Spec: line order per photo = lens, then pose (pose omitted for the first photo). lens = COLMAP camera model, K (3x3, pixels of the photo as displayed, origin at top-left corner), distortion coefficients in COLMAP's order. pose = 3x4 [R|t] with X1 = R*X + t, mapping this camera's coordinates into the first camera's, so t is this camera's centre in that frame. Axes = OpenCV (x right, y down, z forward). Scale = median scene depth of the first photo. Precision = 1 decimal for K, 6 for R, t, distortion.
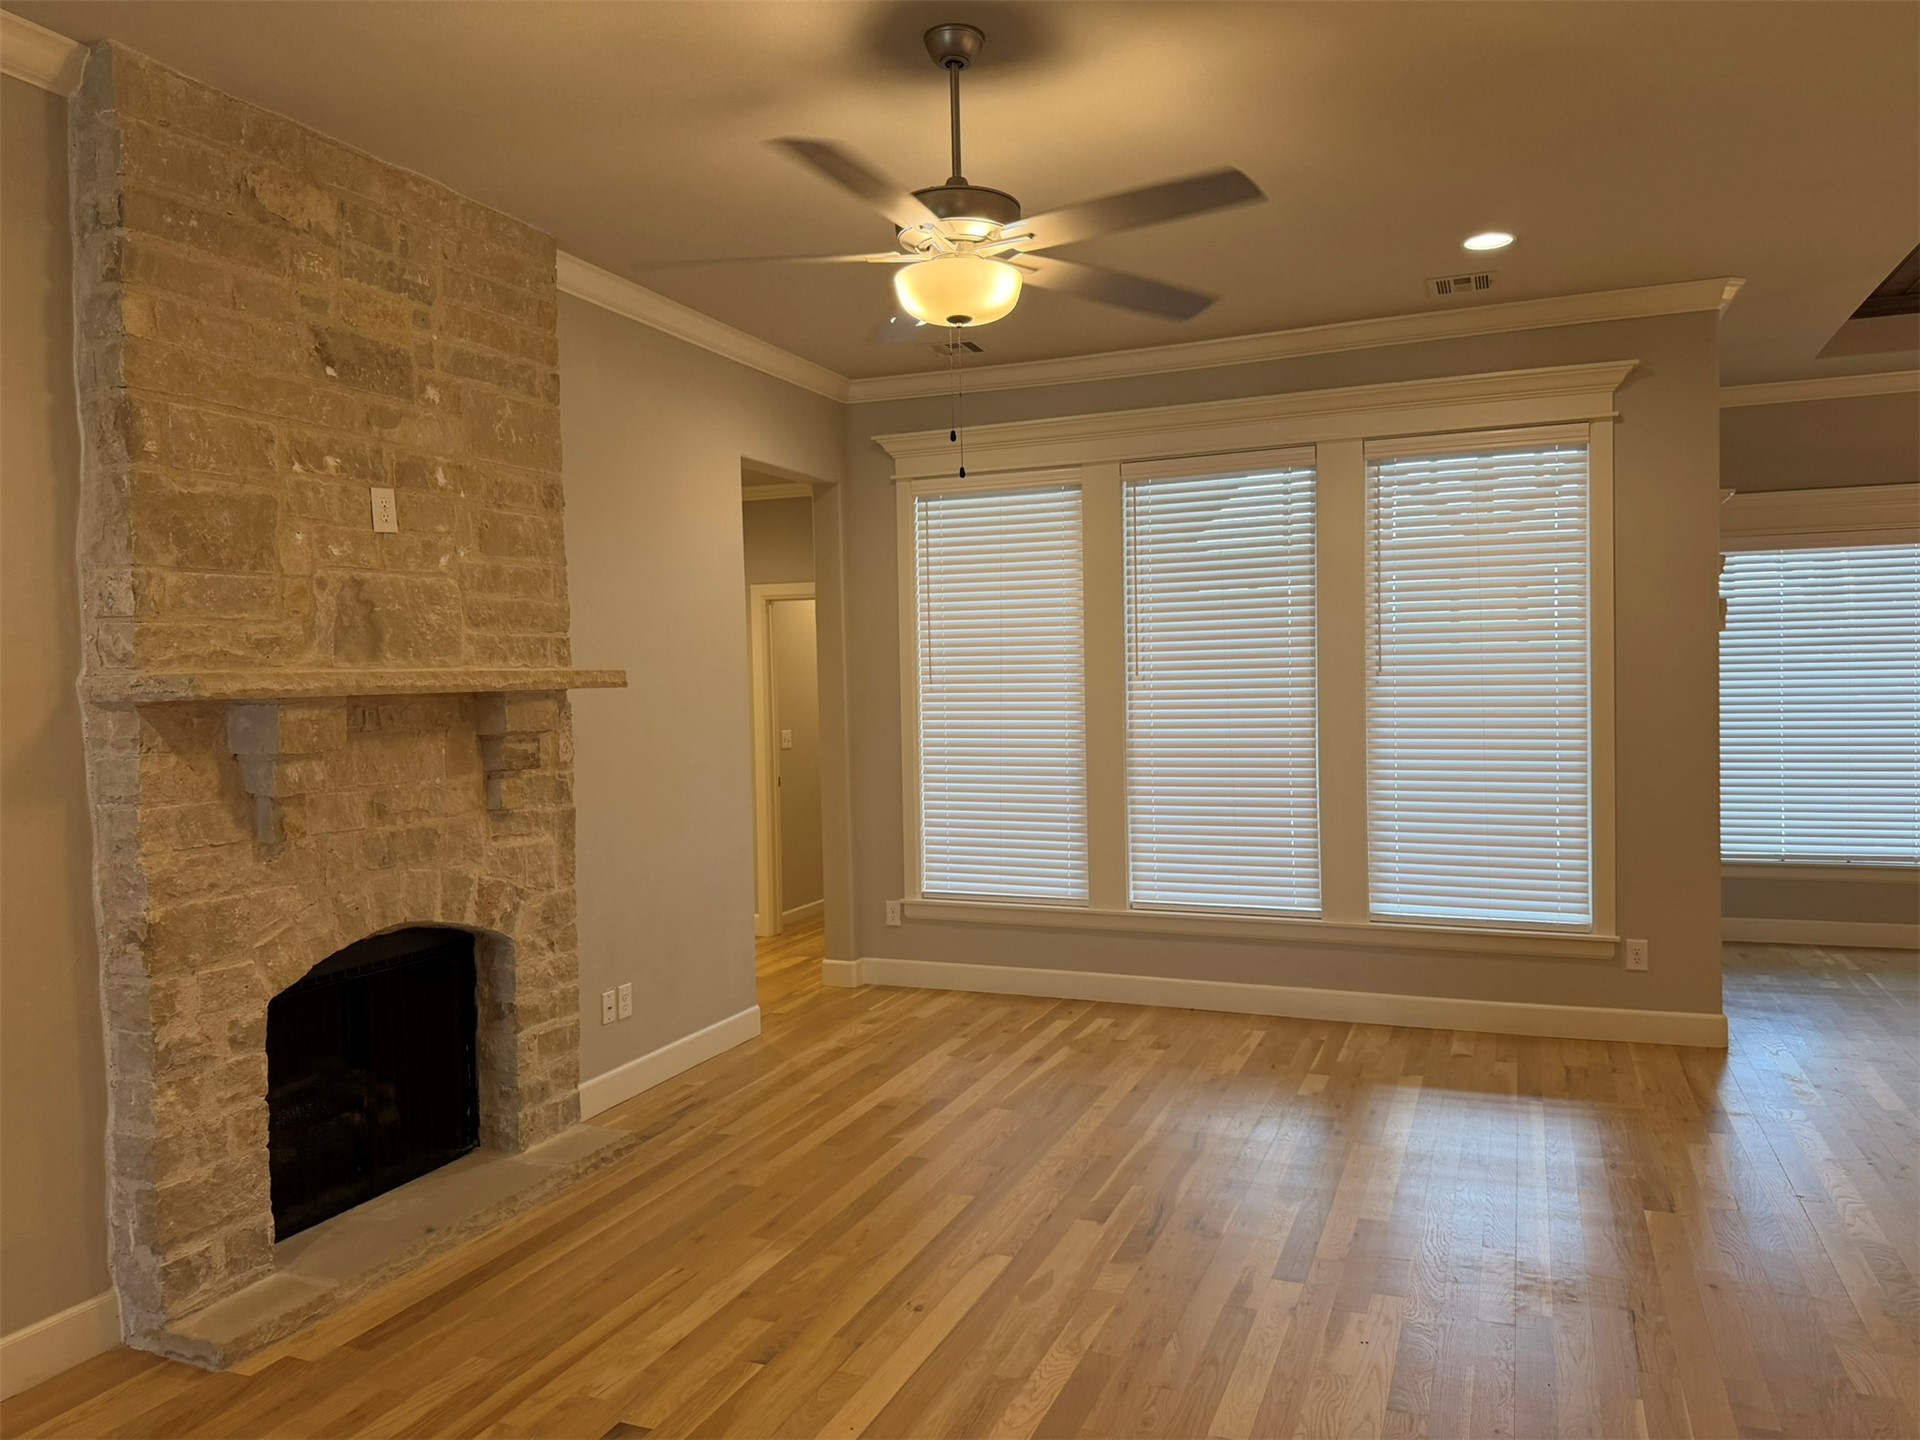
lens RADIAL K [[1347.4, 0, 969.7], [0, 1347.4, 721.0], [0, 0, 1]] dist [0.055791, -0.095872]
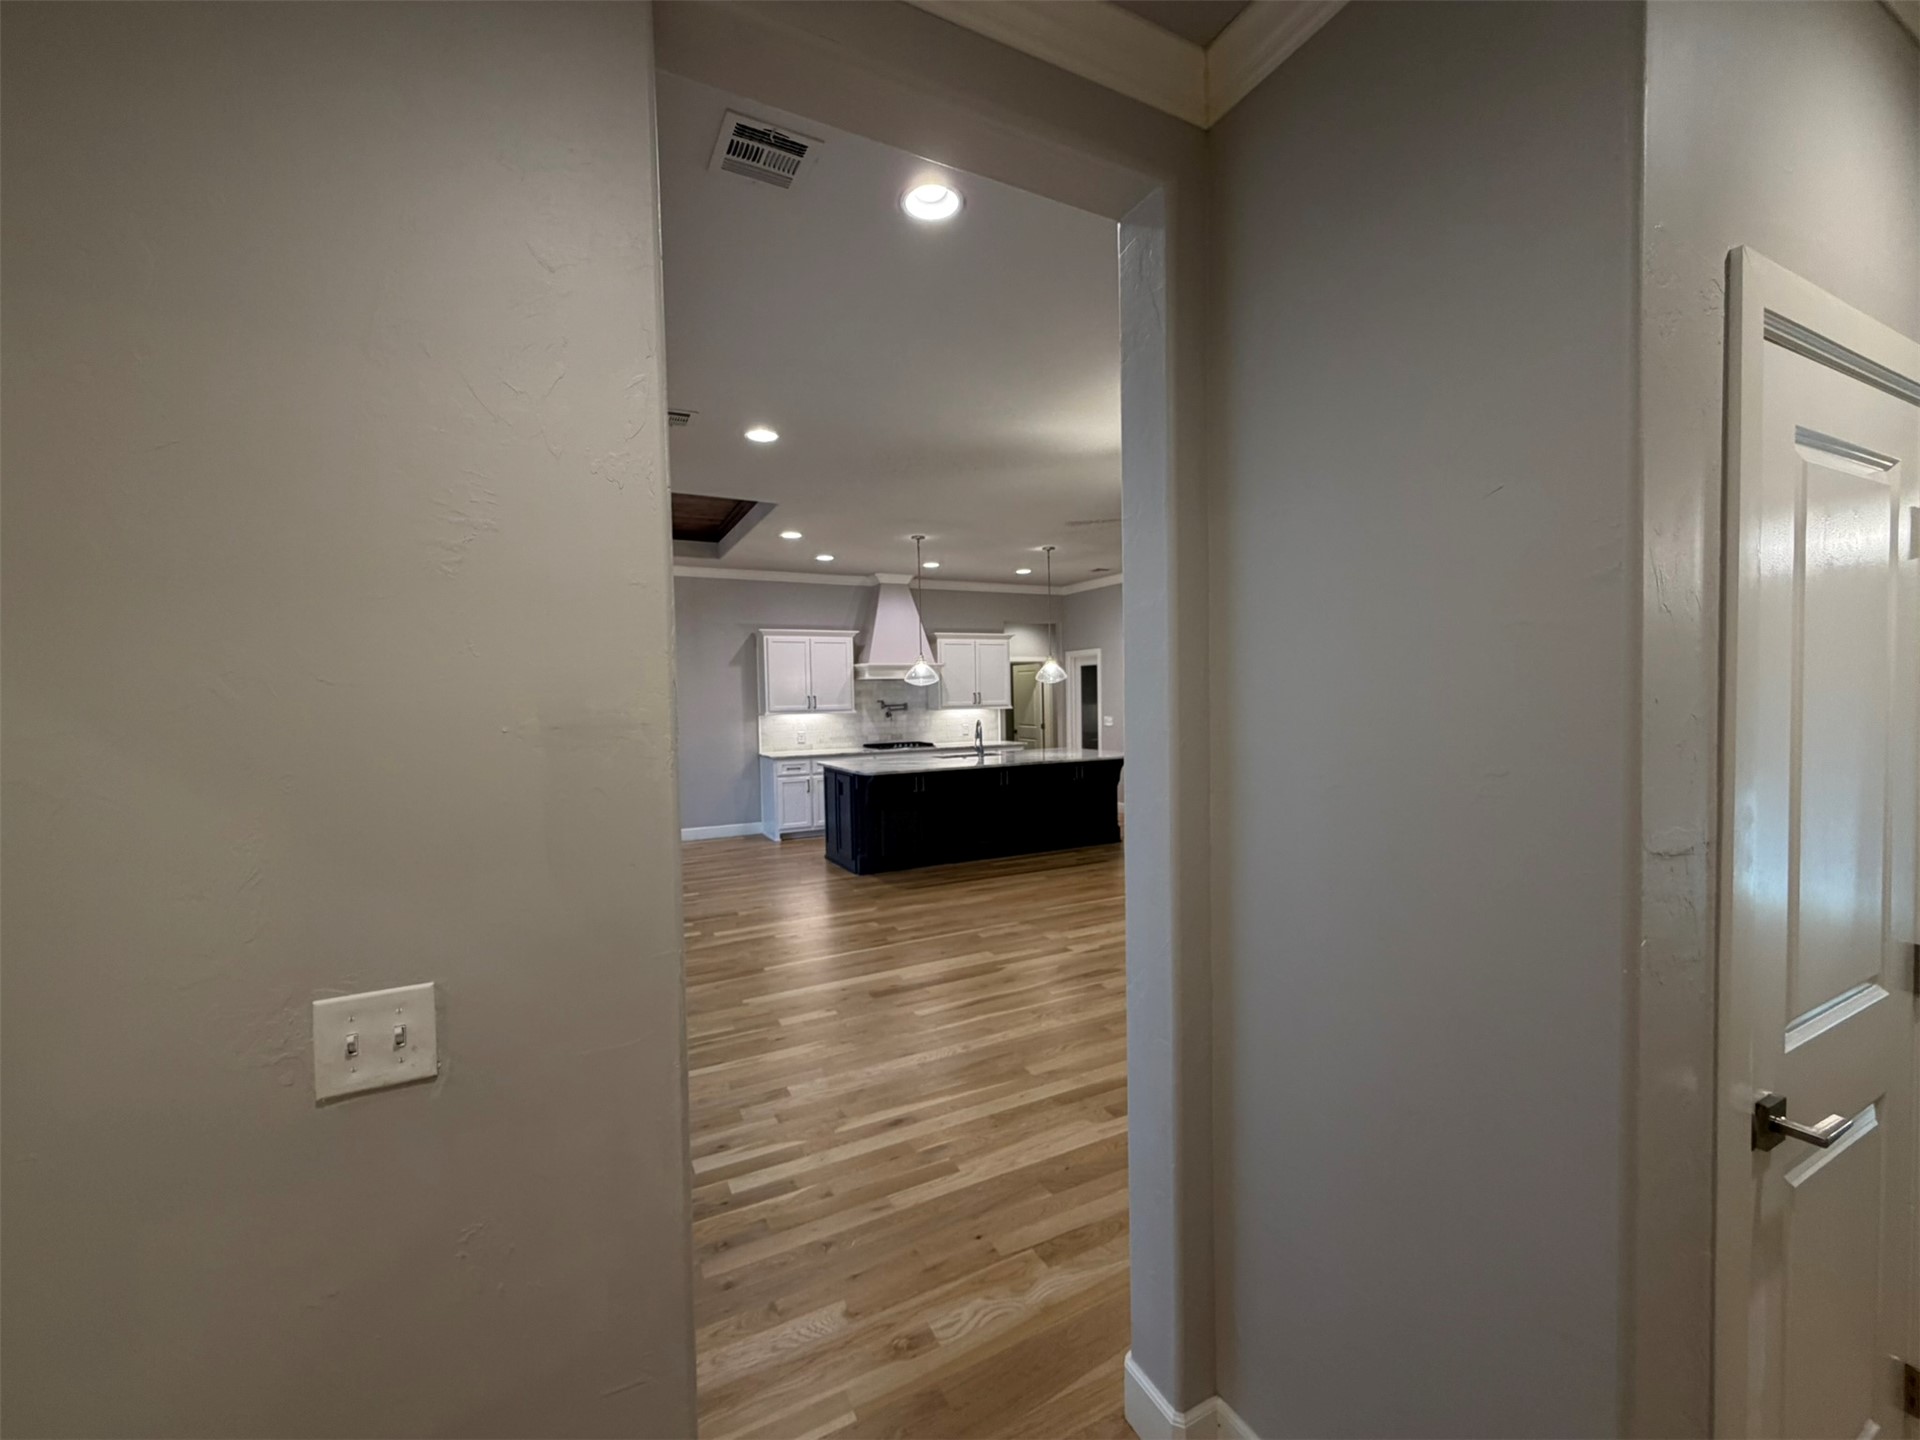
lens RADIAL K [[764.2, 0, 955.0], [0, 764.2, 718.4], [0, 0, 1]] dist [-0.000878, 0.000365]
pose [[-0.756397, 0.015005, 0.653941, -0.451226], [0.054135, 0.997743, 0.039723, -0.057117], [-0.651869, 0.065447, -0.755502, 1.890609]]
